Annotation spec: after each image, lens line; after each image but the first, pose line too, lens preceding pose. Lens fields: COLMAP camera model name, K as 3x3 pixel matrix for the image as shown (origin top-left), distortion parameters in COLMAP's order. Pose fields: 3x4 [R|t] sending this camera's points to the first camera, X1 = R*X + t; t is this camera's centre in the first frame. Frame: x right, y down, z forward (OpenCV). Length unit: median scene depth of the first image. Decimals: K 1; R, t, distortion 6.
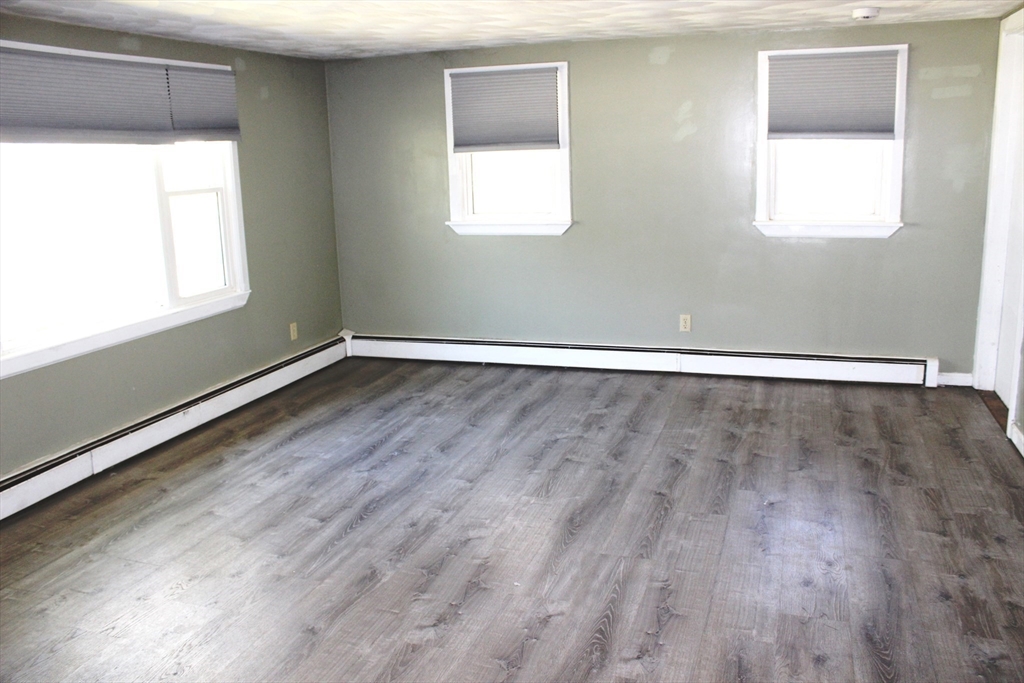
lens RADIAL K [[856.3, 0, 509.6], [0, 856.3, 336.8], [0, 0, 1]] dist [-0.141949, 0.101074]
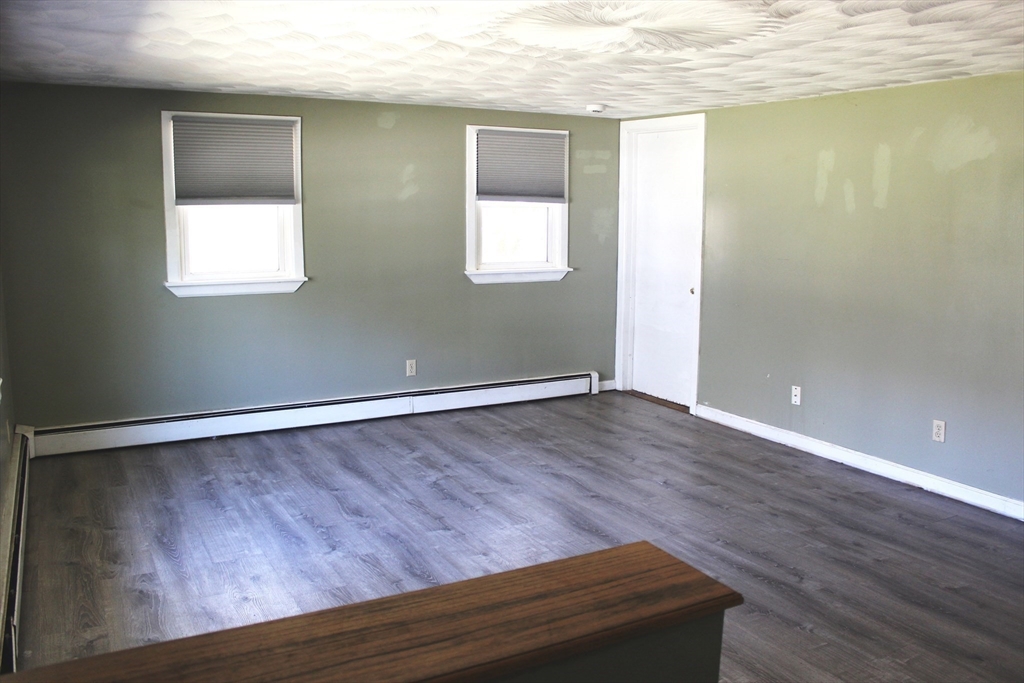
lens RADIAL K [[856.3, 0, 519.8], [0, 856.3, 341.7], [0, 0, 1]] dist [-0.141949, 0.101074]
pose [[0.665087, -0.079316, 0.742542, -0.618085], [0.128919, 0.991609, -0.009551, -0.025408], [-0.735553, 0.102080, 0.669732, 0.208849]]
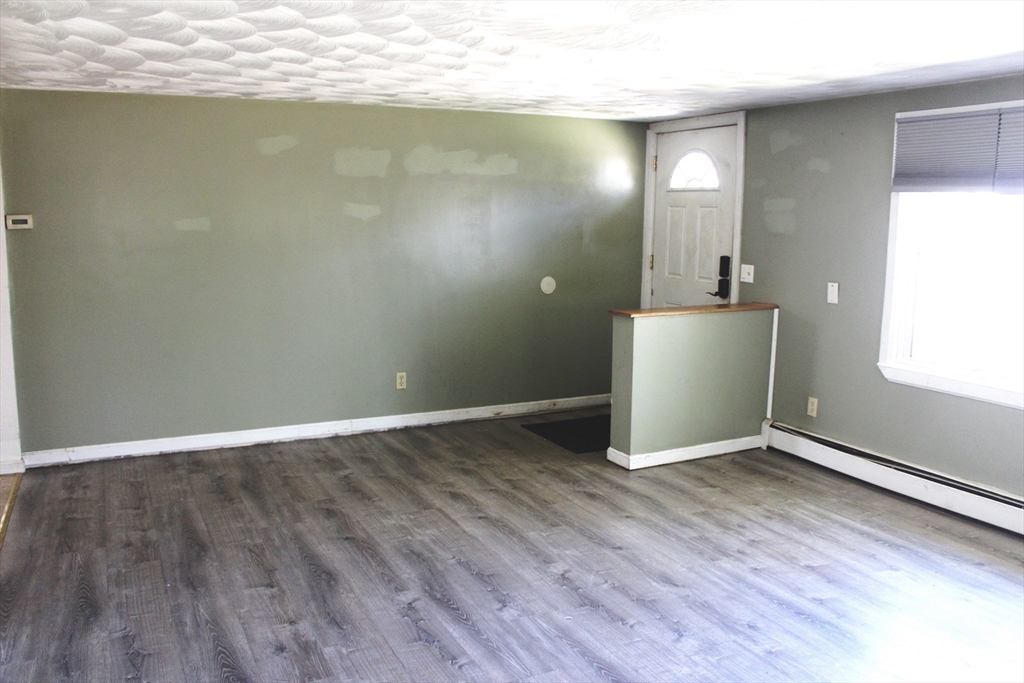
lens RADIAL K [[856.3, 0, 505.0], [0, 856.3, 346.8], [0, 0, 1]] dist [-0.141949, 0.101074]
pose [[-0.714500, 0.129121, -0.687618, 0.481152], [-0.134829, 0.938987, 0.316424, -0.223903], [0.686521, 0.318795, -0.653497, 0.987515]]
